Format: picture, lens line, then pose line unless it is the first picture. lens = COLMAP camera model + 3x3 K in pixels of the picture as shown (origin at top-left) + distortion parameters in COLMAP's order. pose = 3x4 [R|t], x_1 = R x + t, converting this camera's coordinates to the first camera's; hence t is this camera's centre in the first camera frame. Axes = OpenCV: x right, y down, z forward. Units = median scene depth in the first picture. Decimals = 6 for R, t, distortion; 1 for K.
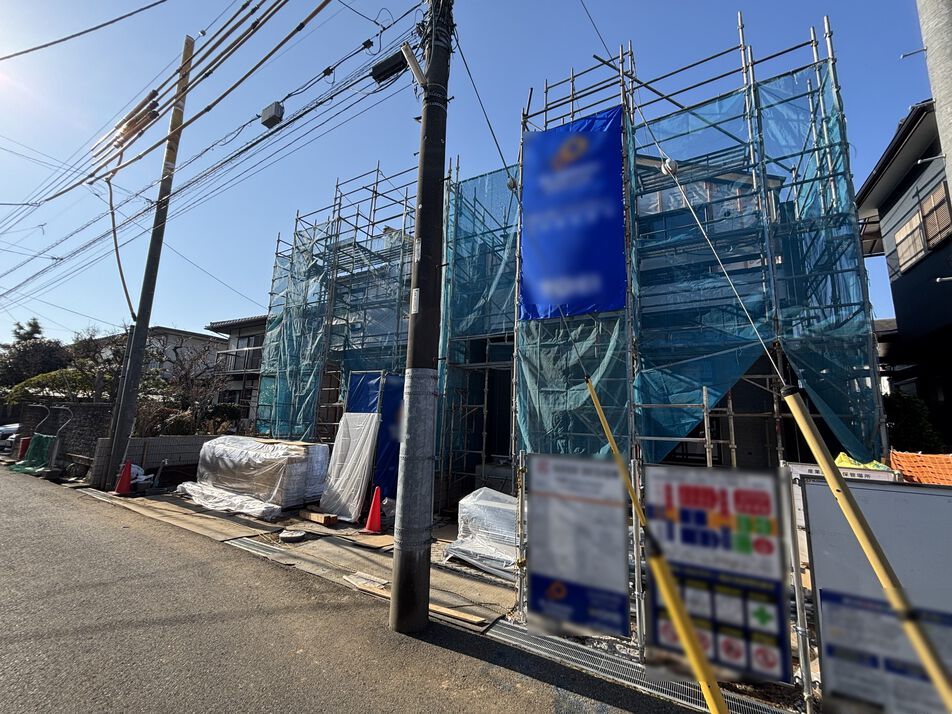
lens RADIAL K [[384.3, 0, 474.9], [0, 384.3, 356.4], [0, 0, 1]] dist [-0.001288, 0.000098]
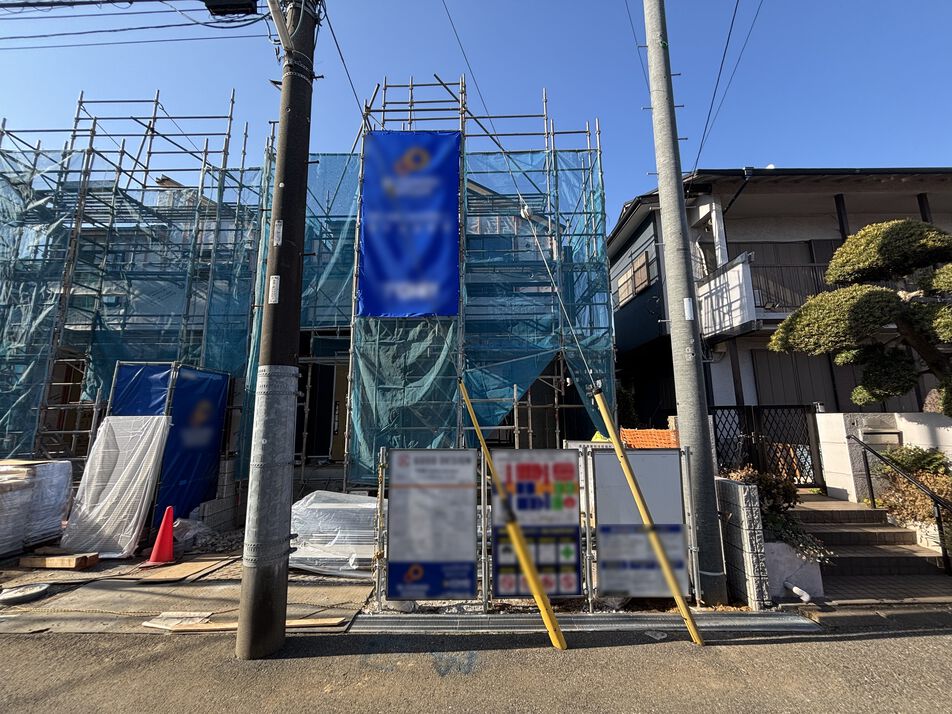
lens RADIAL K [[383.5, 0, 475.9], [0, 383.5, 356.2], [0, 0, 1]] dist [0.001232, 0.000132]
pose [[0.868462, 0.040148, 0.494127, -0.101873], [-0.047505, 0.998868, 0.002334, -0.007863], [-0.493474, -0.025501, 0.869387, -0.009287]]
